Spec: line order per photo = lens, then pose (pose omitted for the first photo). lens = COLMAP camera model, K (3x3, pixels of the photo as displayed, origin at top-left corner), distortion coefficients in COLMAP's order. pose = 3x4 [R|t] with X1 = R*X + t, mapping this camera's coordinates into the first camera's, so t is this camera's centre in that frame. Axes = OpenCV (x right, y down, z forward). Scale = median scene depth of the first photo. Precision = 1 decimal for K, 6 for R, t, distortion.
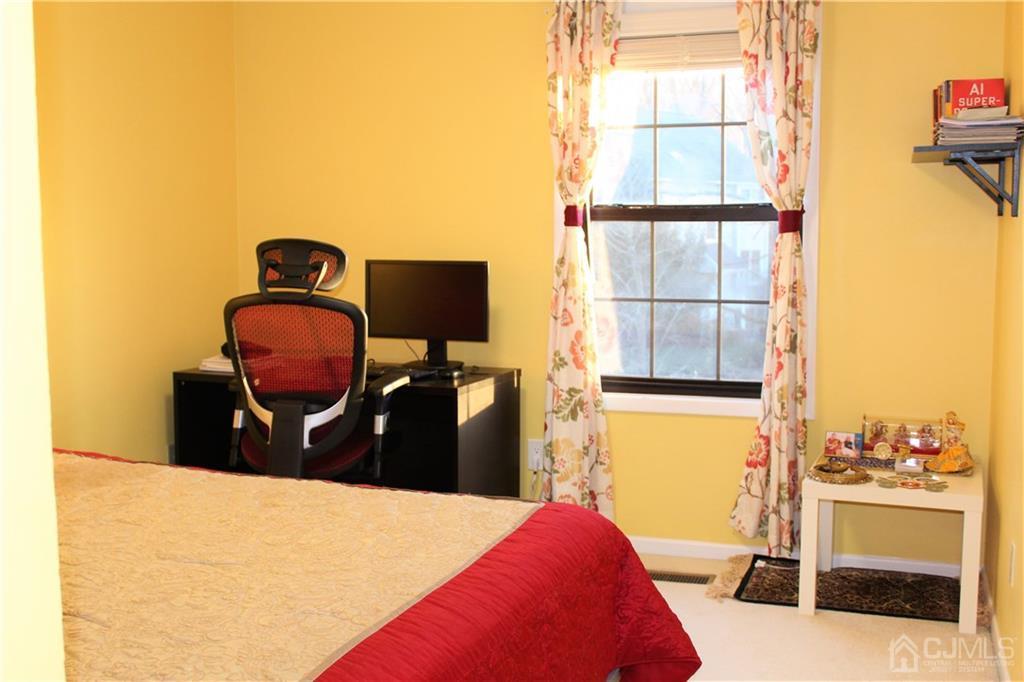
lens RADIAL K [[1158.0, 0, 496.7], [0, 1158.0, 336.9], [0, 0, 1]] dist [-0.117577, 0.176036]
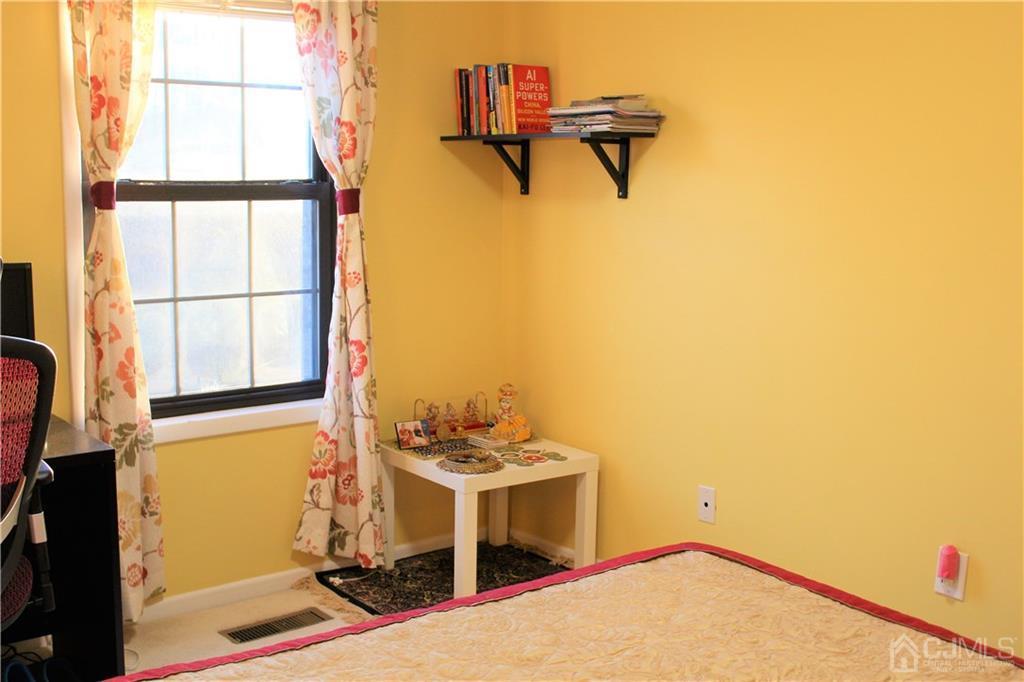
lens RADIAL K [[1158.0, 0, 496.7], [0, 1158.0, 336.9], [0, 0, 1]] dist [-0.117577, 0.176036]
pose [[0.513627, -0.104694, 0.851602, -0.450024], [0.075895, 0.994181, 0.076448, -0.052158], [-0.854650, 0.025366, 0.518584, 0.413130]]
